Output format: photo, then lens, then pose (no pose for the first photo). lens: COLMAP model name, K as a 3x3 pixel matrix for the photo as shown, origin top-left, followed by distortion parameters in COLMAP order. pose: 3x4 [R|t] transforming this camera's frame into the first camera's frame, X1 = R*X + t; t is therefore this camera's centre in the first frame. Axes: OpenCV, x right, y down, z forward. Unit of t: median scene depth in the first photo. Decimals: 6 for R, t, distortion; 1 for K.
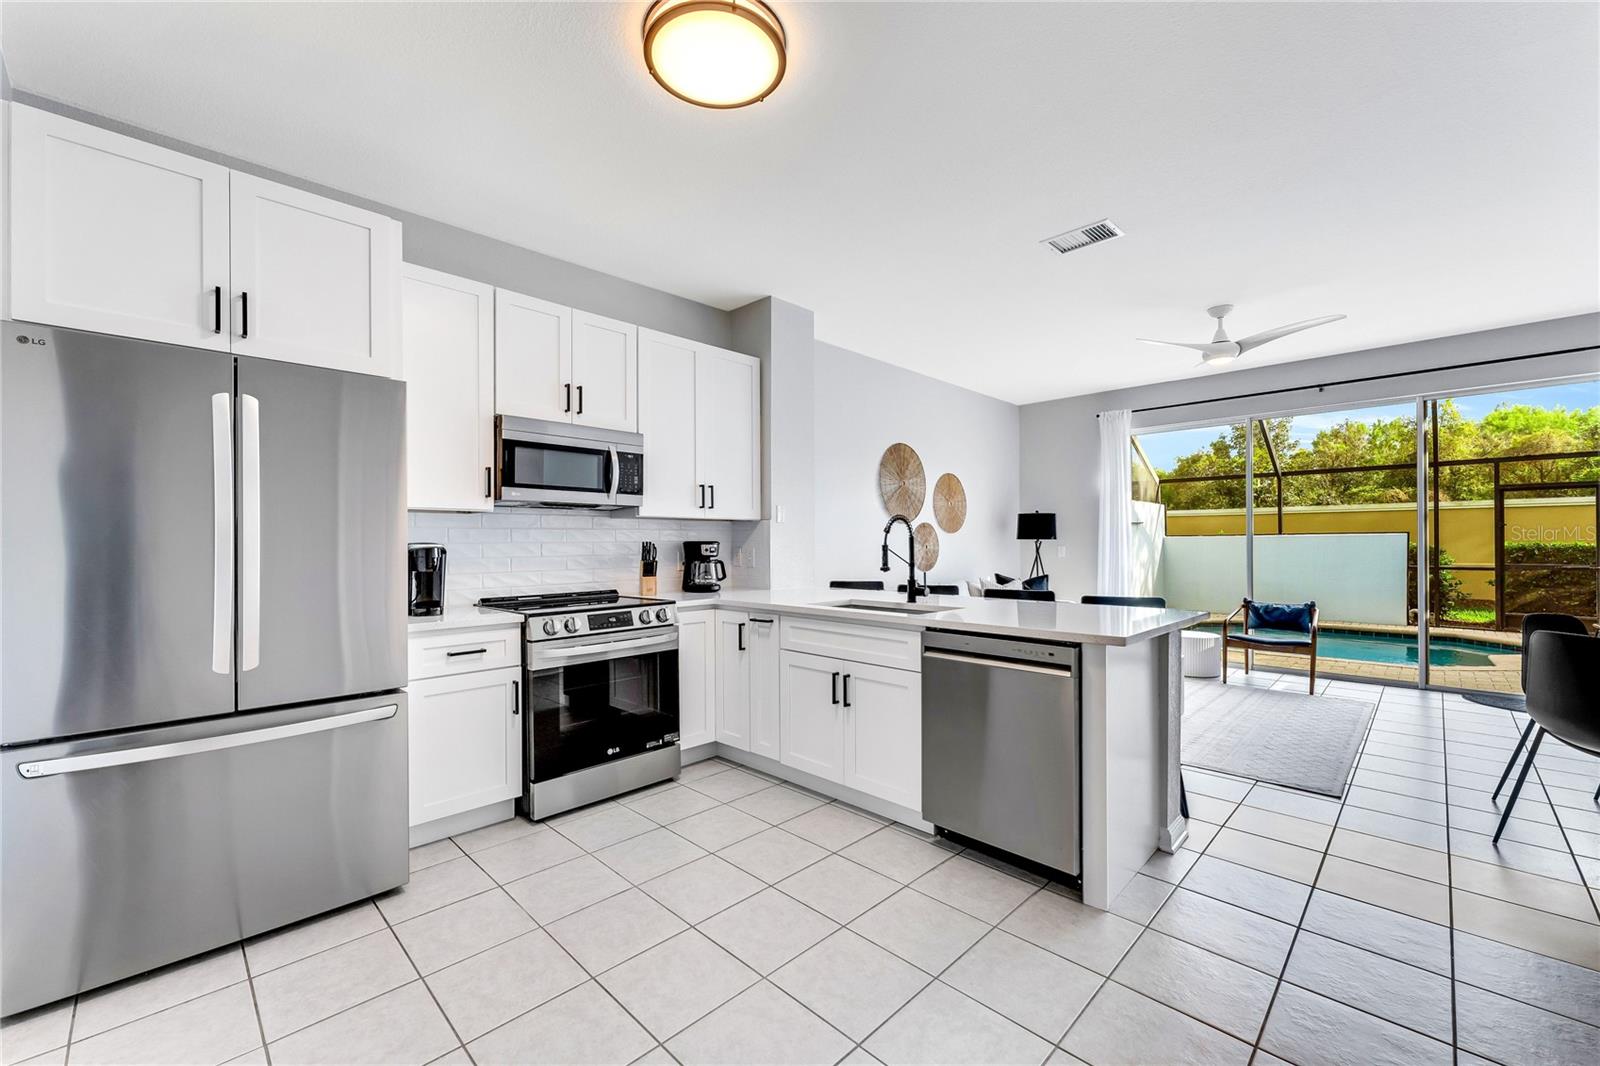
lens RADIAL K [[640.5, 0, 795.7], [0, 640.5, 537.7], [0, 0, 1]] dist [0.001334, 0.000061]
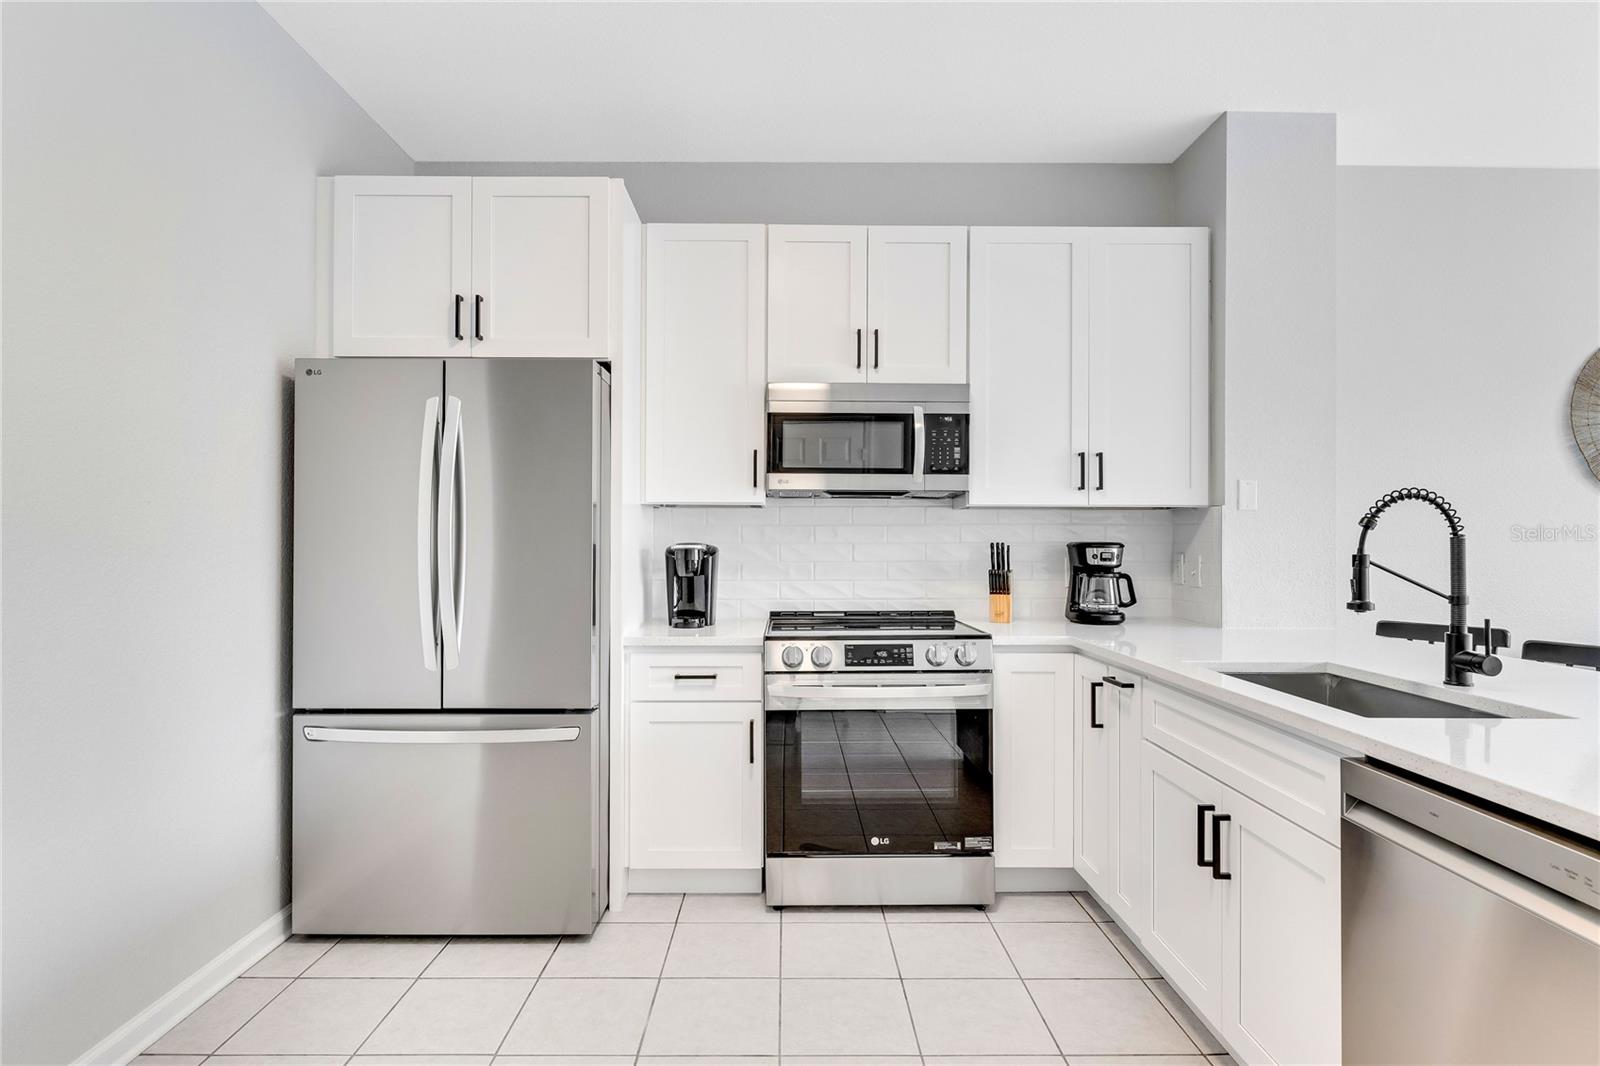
lens RADIAL K [[811.8, 0, 793.9], [0, 811.8, 537.7], [0, 0, 1]] dist [0.000520, -0.000001]
pose [[0.712886, 0.002861, -0.701275, 0.230824], [-0.000047, 0.999992, 0.004031, -0.002803], [0.701280, -0.002841, 0.712880, 0.256747]]
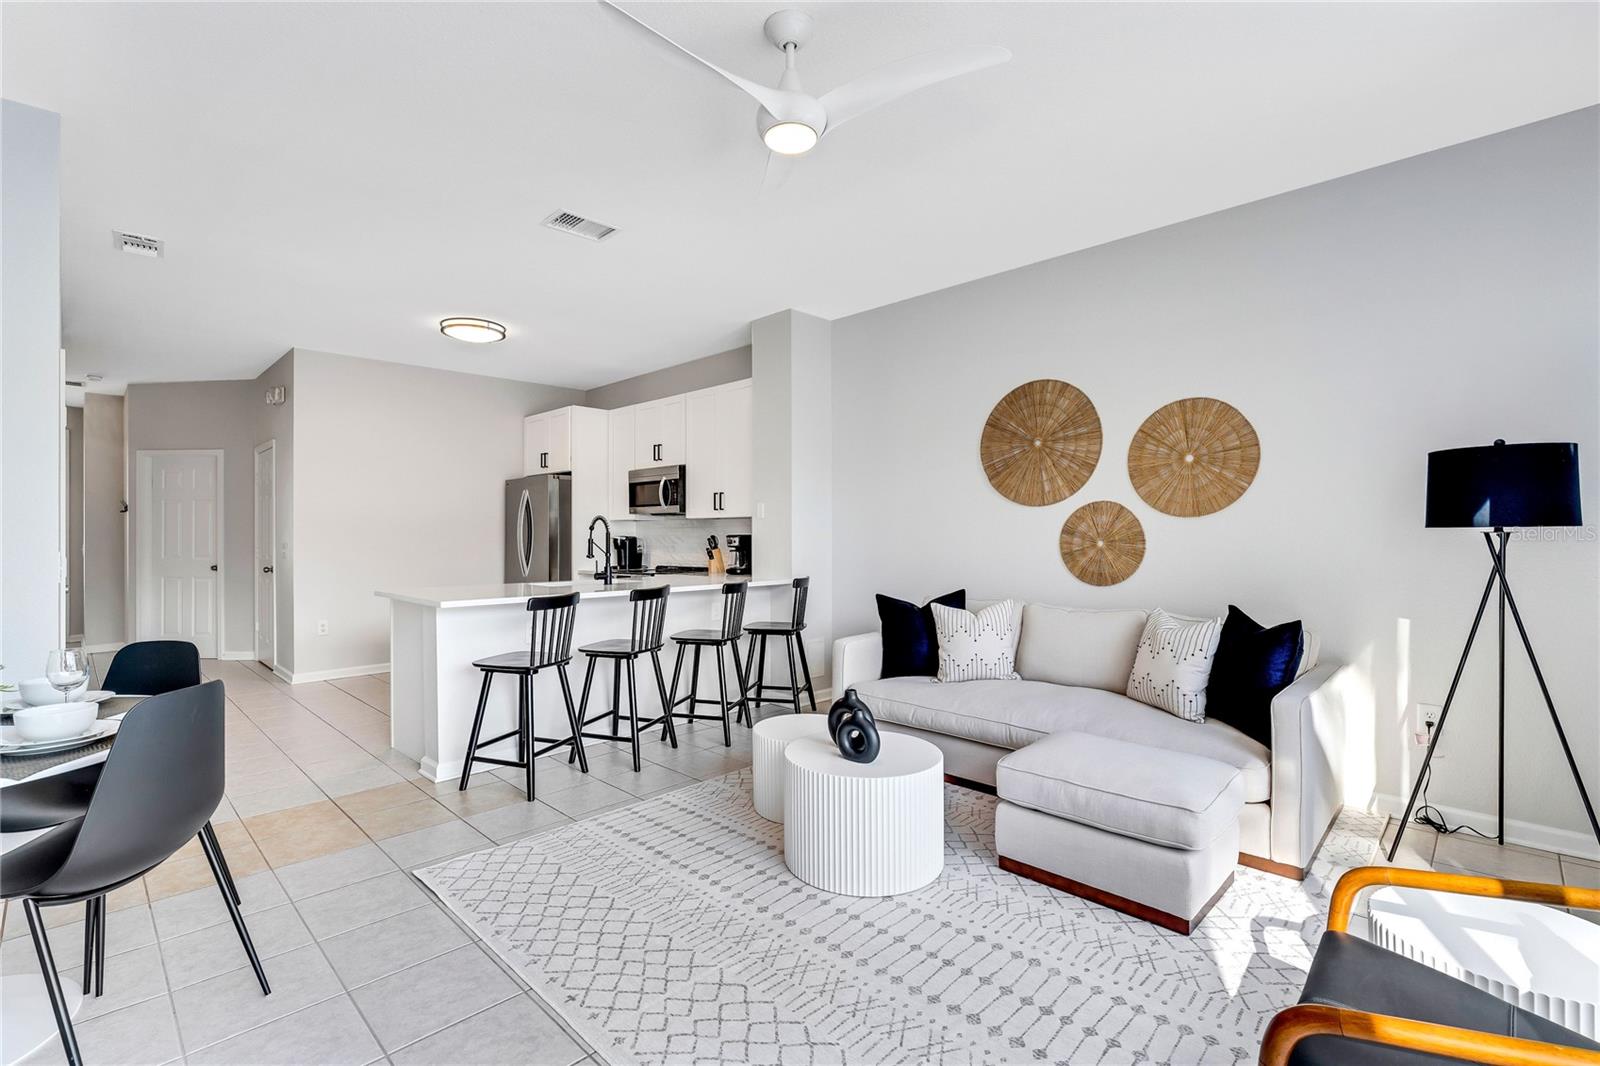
lens RADIAL K [[728.1, 0, 800.0], [0, 728.1, 533.0], [0, 0, 1]] dist [-0.000055, 0.000005]
pose [[0.008195, 0.001135, -0.999966, 1.500151], [0.012476, 0.999921, 0.001238, 0.001844], [0.999889, -0.012486, 0.008180, 1.270919]]
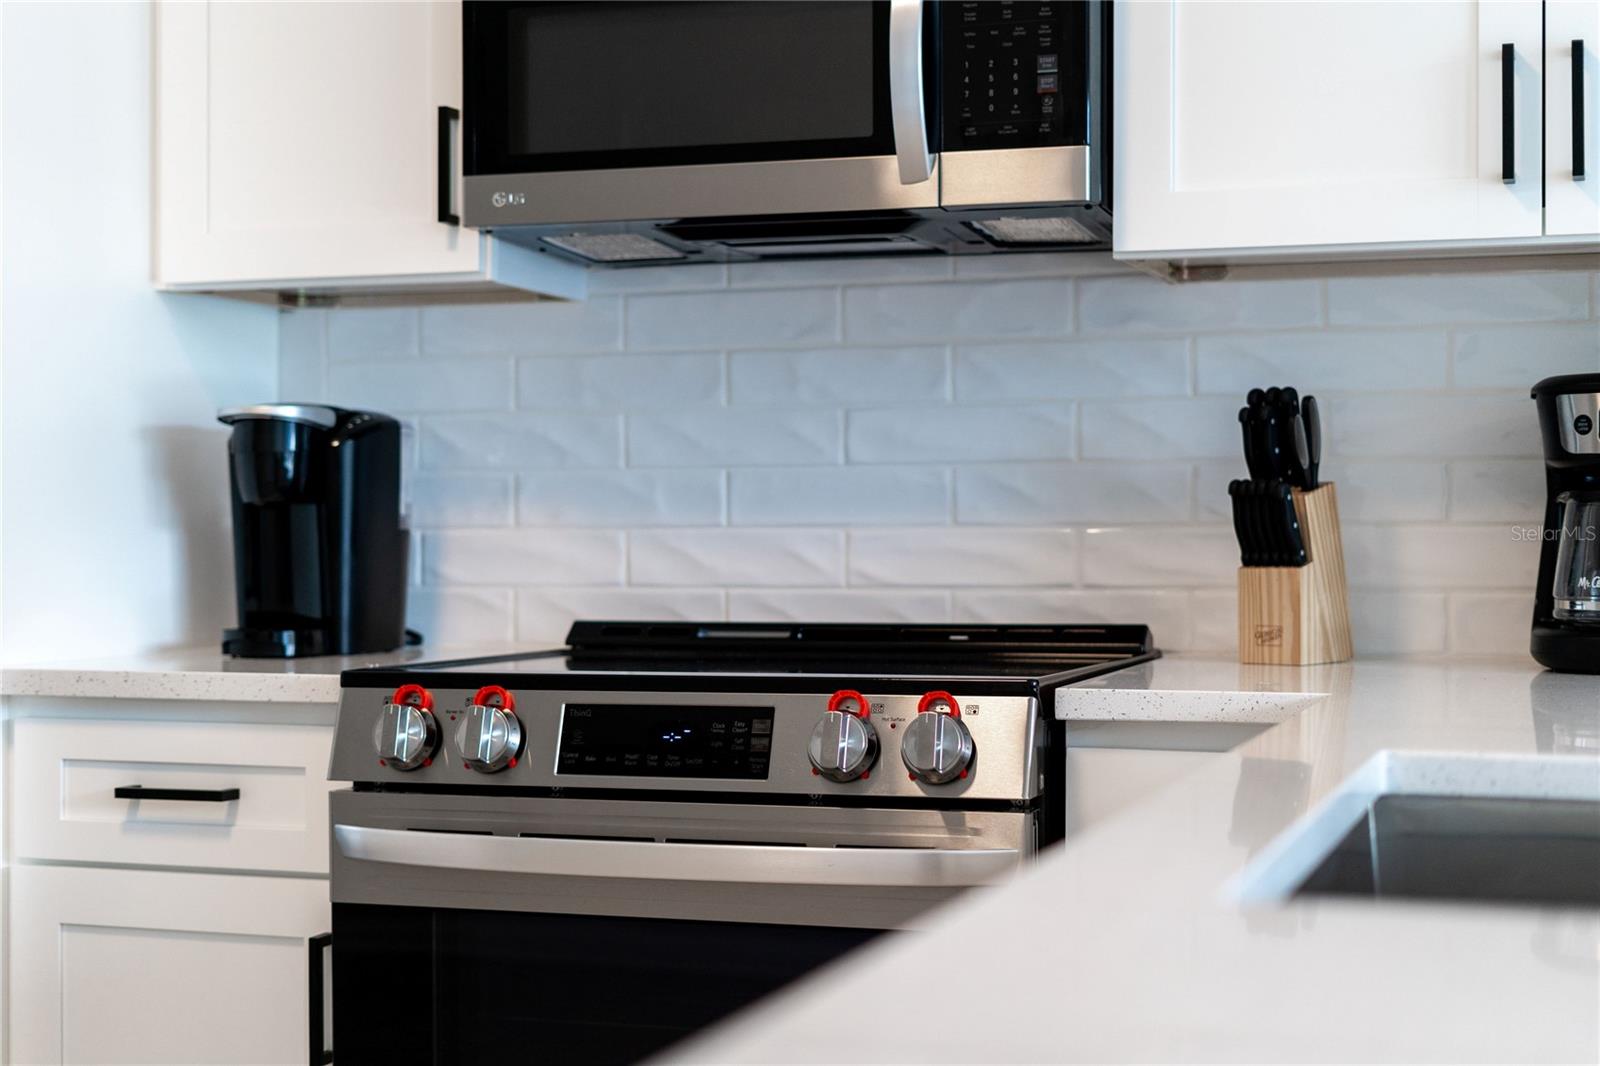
lens RADIAL K [[2393.1, 0, 800.0], [0, 2393.1, 533.0], [0, 0, 1]] dist [0.020272, 0.051985]
pose [[0.437282, 0.008309, -0.899286, 0.385749], [0.005905, 0.999909, 0.012110, 0.043527], [0.899305, -0.010606, 0.437193, 0.593636]]
